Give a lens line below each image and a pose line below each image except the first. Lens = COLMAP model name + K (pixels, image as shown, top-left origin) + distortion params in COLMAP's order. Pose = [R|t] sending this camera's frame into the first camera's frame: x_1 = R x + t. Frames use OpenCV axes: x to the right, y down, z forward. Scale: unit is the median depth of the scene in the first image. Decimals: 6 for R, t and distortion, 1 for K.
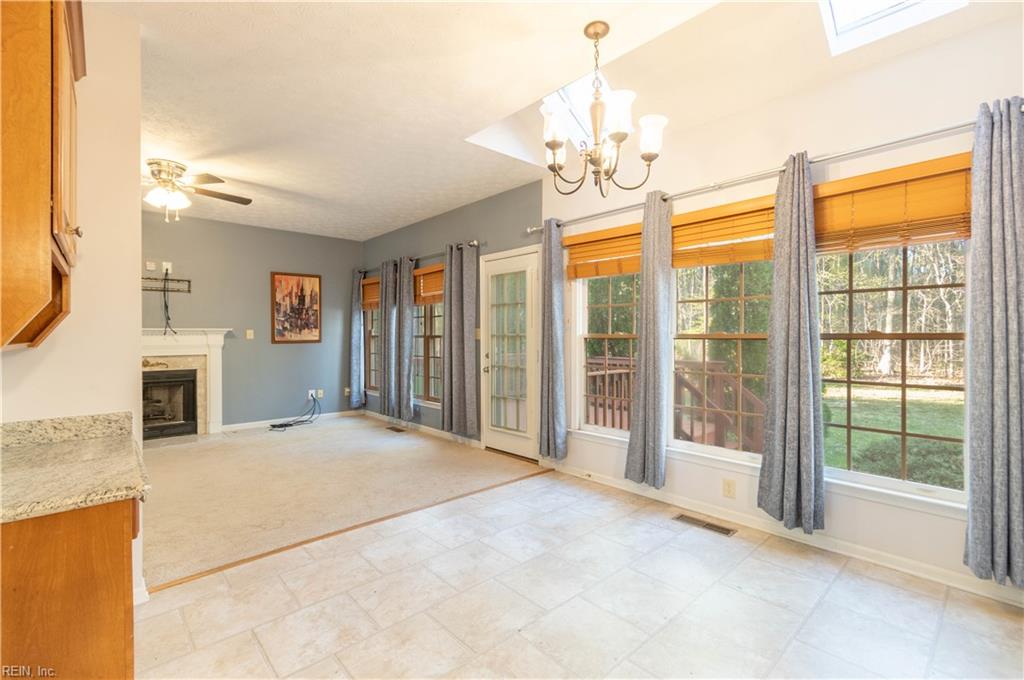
lens RADIAL K [[464.5, 0, 531.0], [0, 464.5, 337.6], [0, 0, 1]] dist [0.009951, 0.000110]
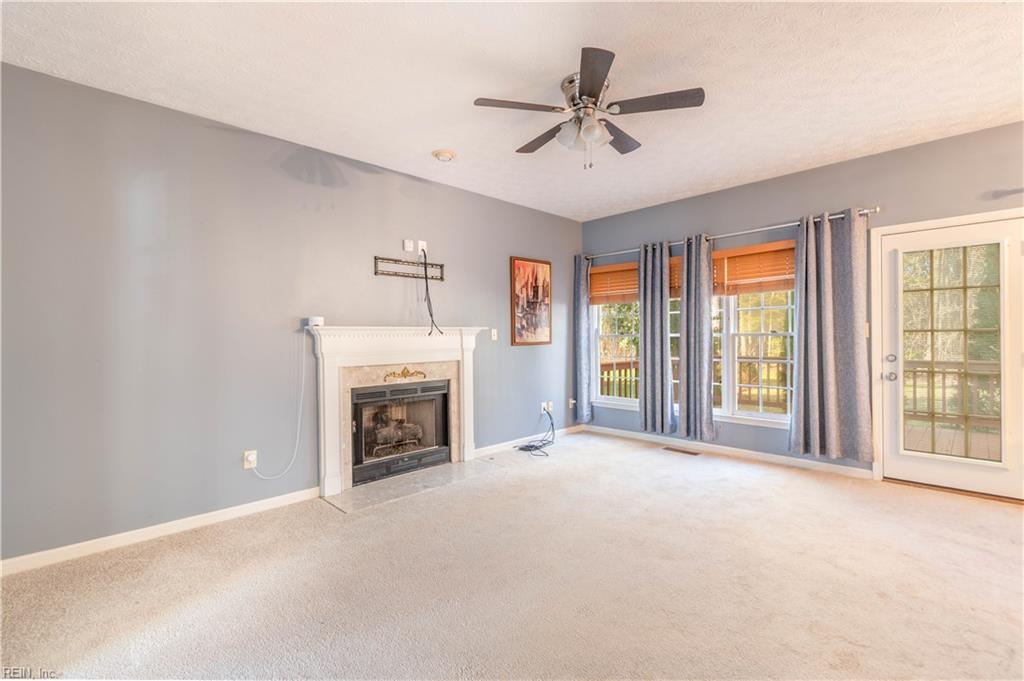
lens RADIAL K [[464.5, 0, 531.0], [0, 464.5, 338.1], [0, 0, 1]] dist [0.009951, 0.000110]
pose [[0.999284, -0.008938, 0.036761, -0.597181], [0.009036, 0.999956, -0.002502, 0.002147], [-0.036737, 0.002832, 0.999321, 0.214455]]
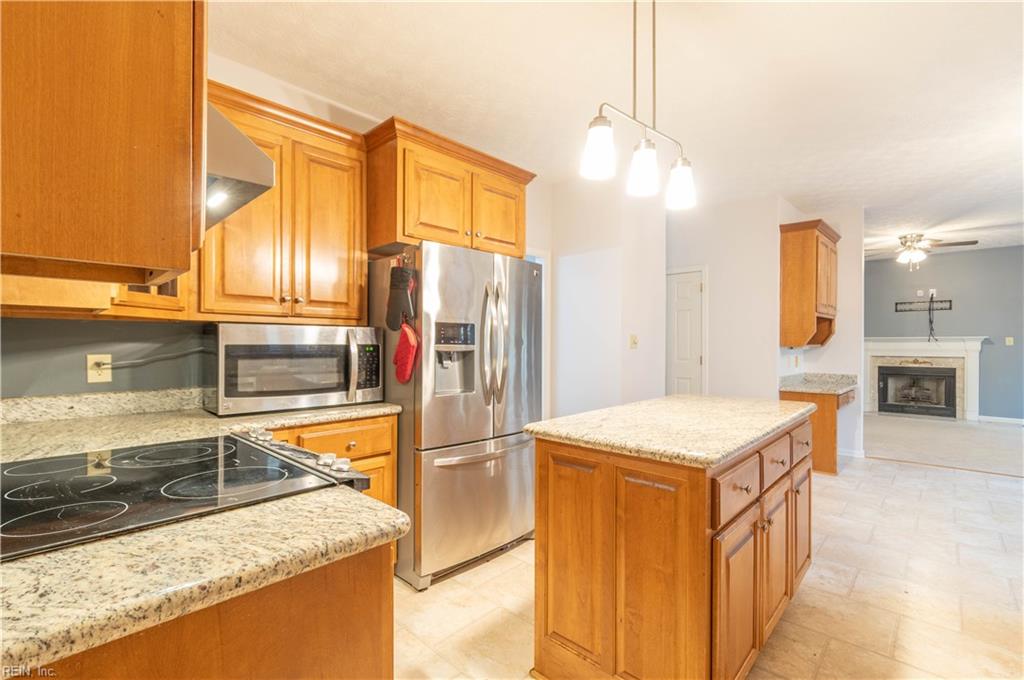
lens RADIAL K [[431.7, 0, 513.9], [0, 431.7, 346.4], [0, 0, 1]] dist [-0.013960, 0.000117]
pose [[0.035647, 0.007803, -0.999334, 0.415372], [-0.003503, 0.999964, 0.007683, 0.002677], [0.999358, 0.003227, 0.035673, -0.268076]]
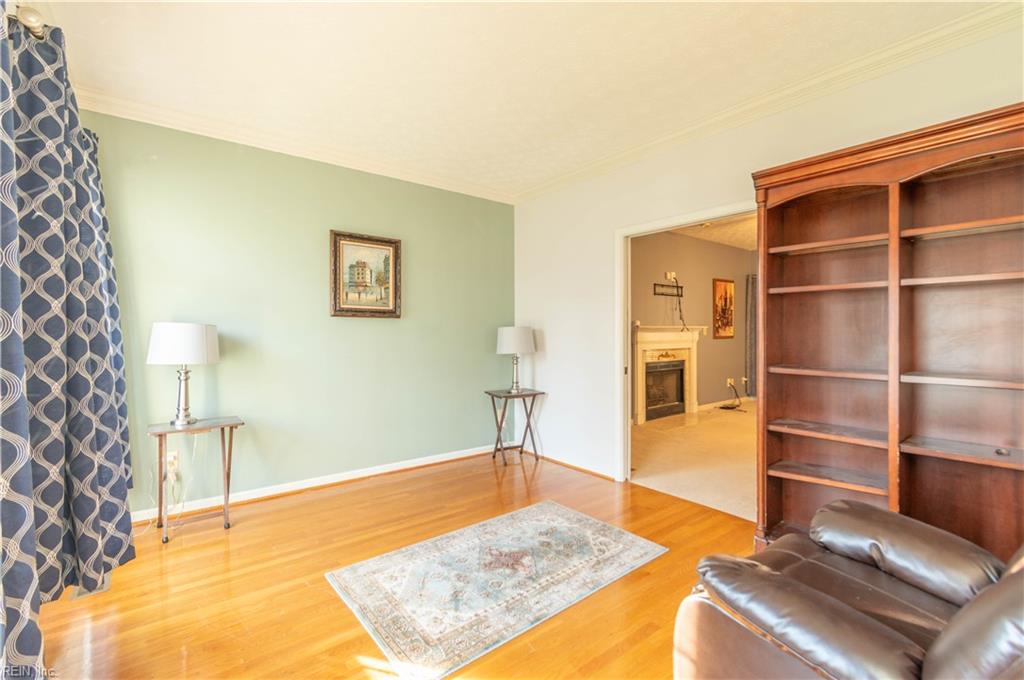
lens RADIAL K [[464.5, 0, 531.0], [0, 464.5, 337.6], [0, 0, 1]] dist [0.009951, 0.000110]
pose [[0.997614, 0.000432, -0.069043, -1.013523], [0.000102, 0.999970, 0.007735, 0.000171], [0.069044, -0.007724, 0.997584, -0.229839]]
